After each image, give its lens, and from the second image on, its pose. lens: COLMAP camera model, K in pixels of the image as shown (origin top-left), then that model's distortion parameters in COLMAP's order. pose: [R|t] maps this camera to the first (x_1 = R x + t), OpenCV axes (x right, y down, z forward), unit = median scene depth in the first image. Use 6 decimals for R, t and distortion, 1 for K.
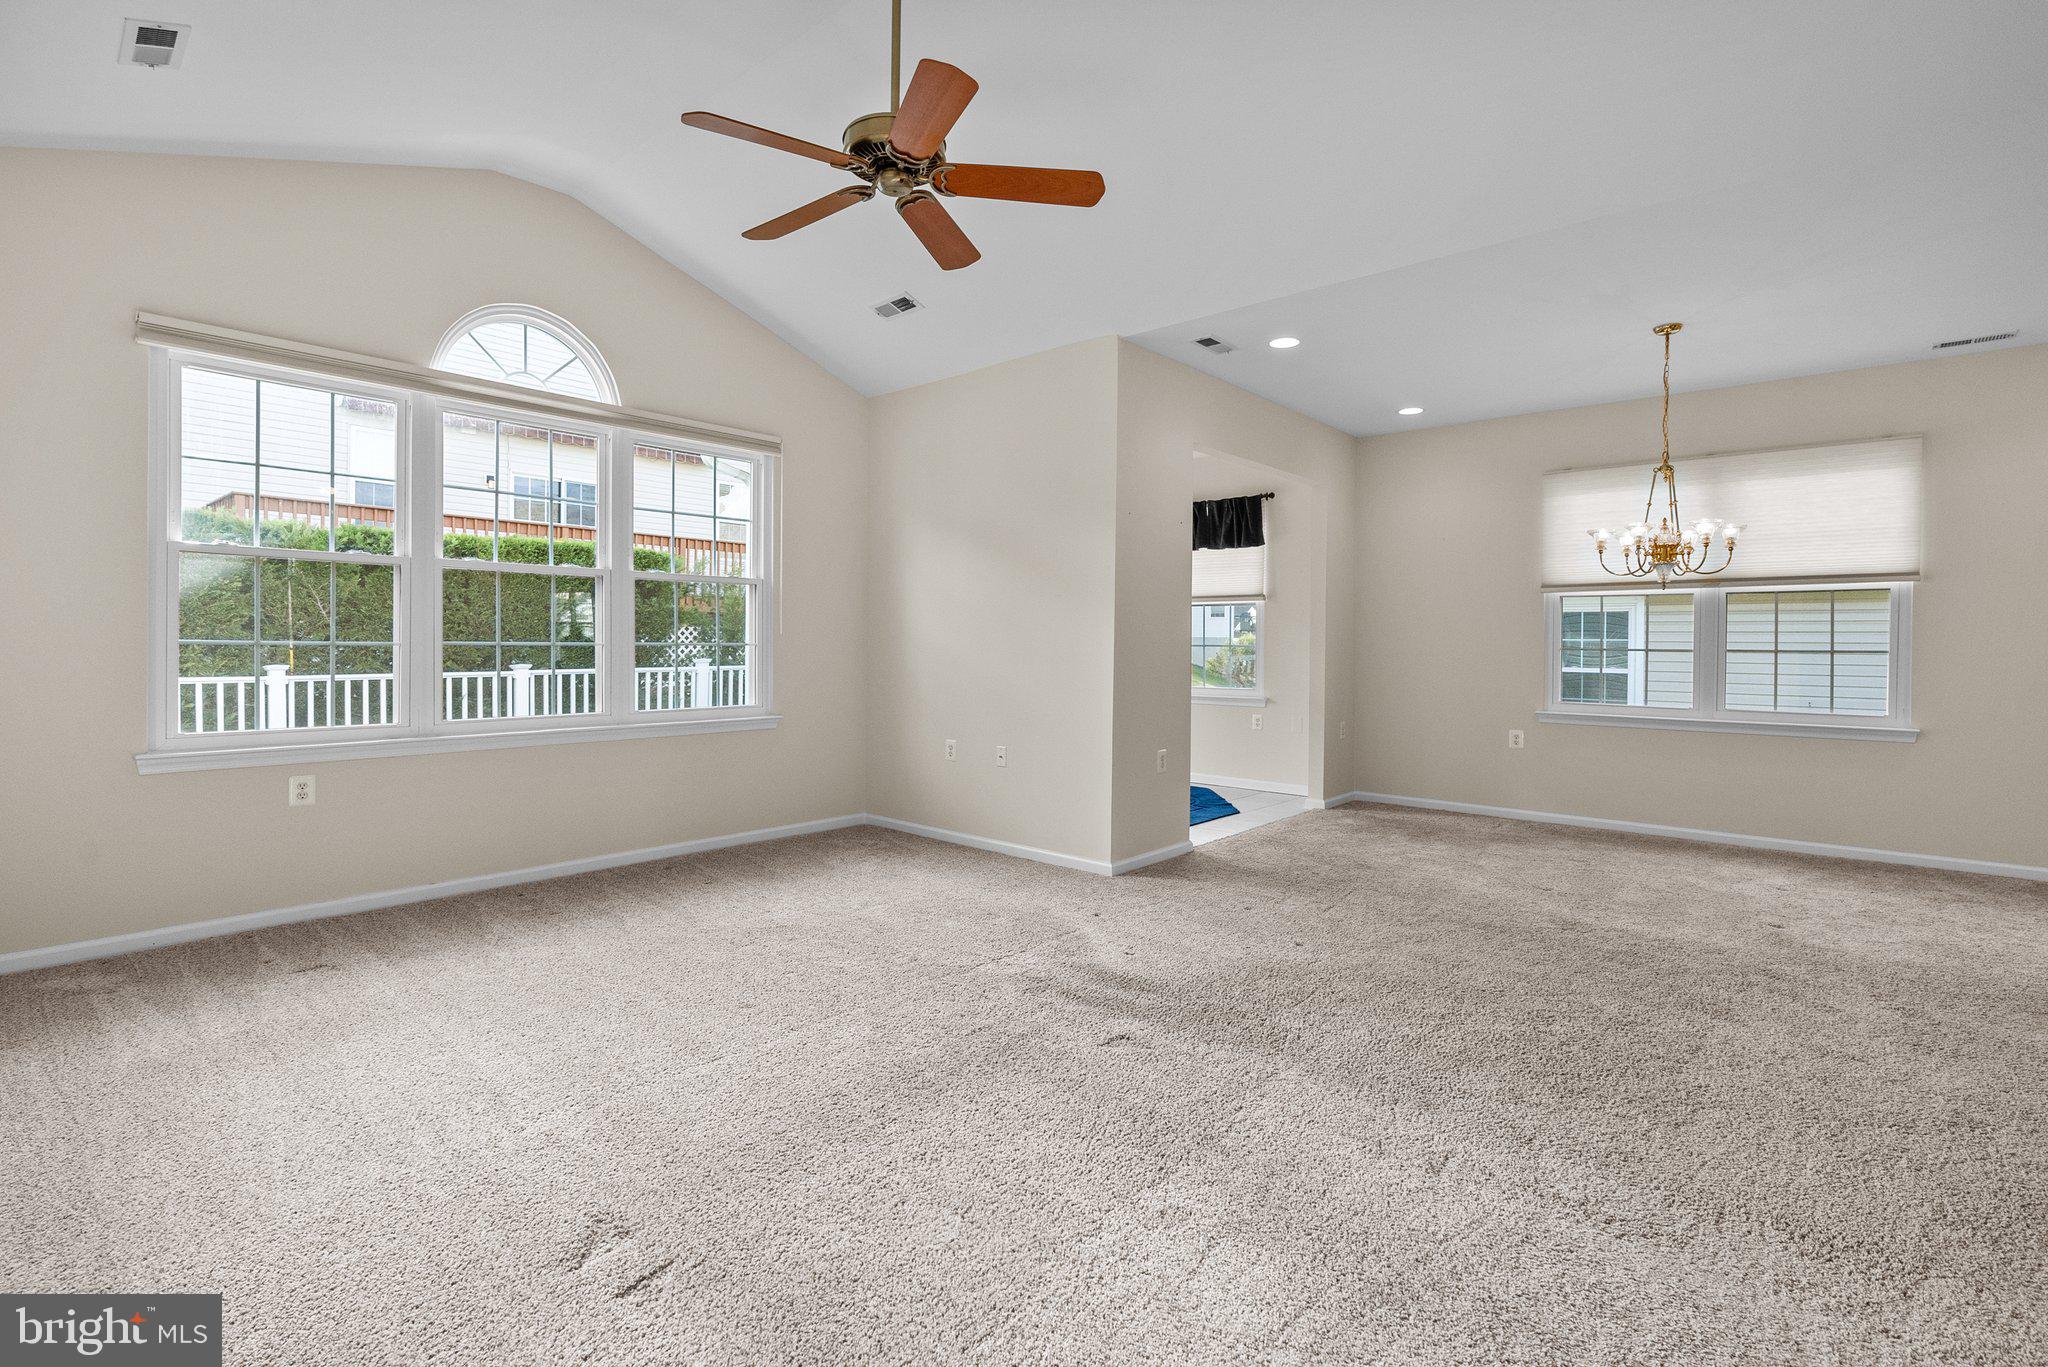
lens RADIAL K [[941.7, 0, 1026.6], [0, 941.7, 650.1], [0, 0, 1]] dist [-0.008907, 0.003801]
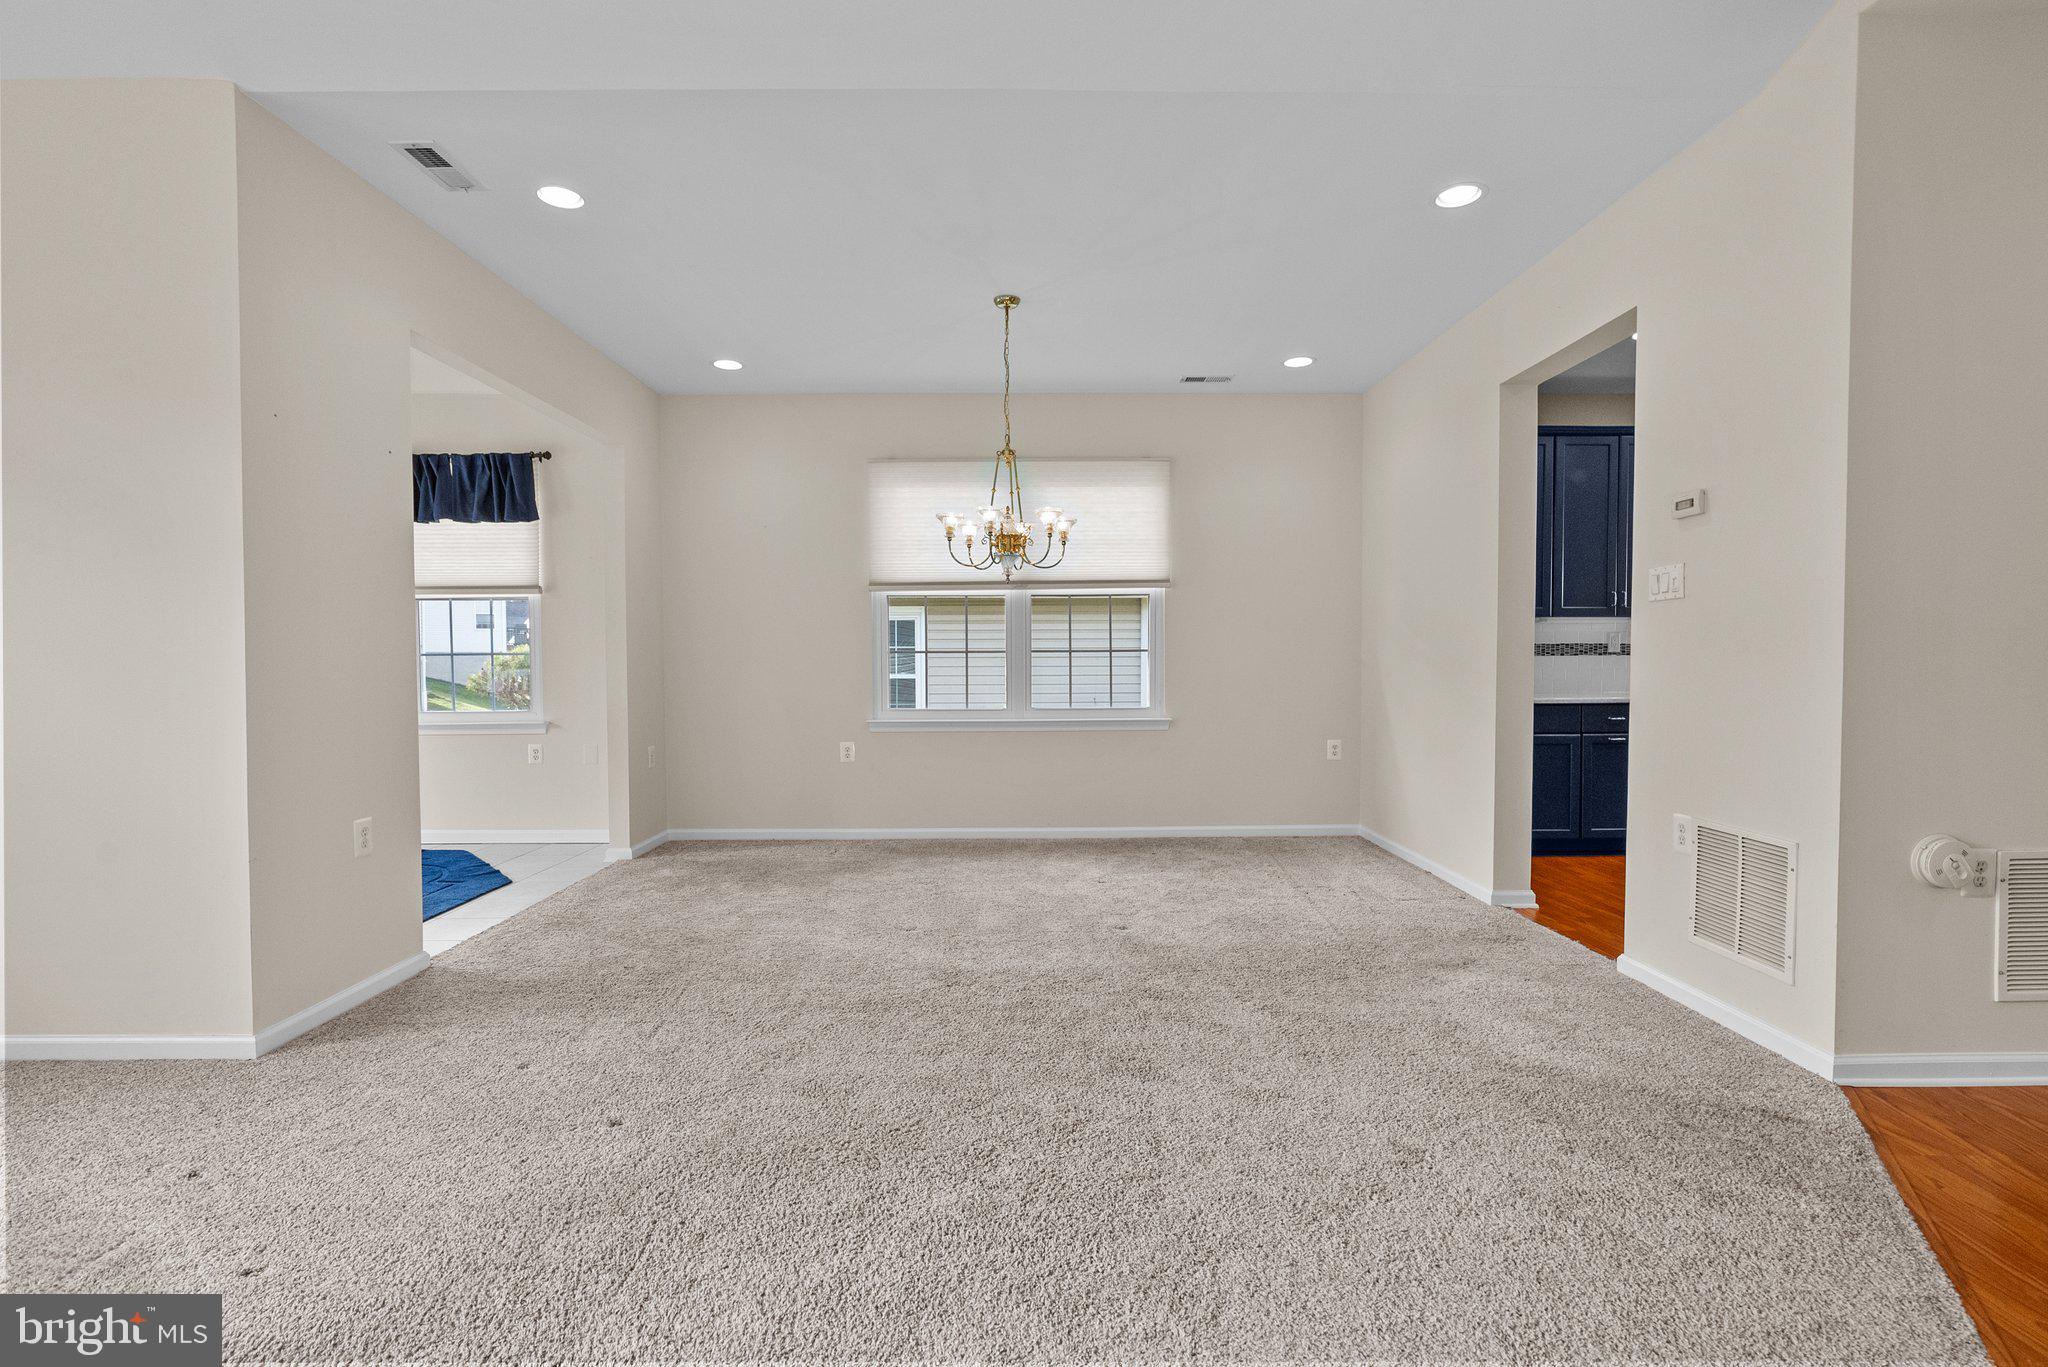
lens RADIAL K [[941.7, 0, 1033.1], [0, 941.7, 681.8], [0, 0, 1]] dist [-0.008907, 0.003801]
pose [[0.747174, -0.028920, 0.663999, 0.065324], [0.016654, 0.999554, 0.024794, 0.009104], [-0.664419, -0.007468, 0.747323, 0.249720]]
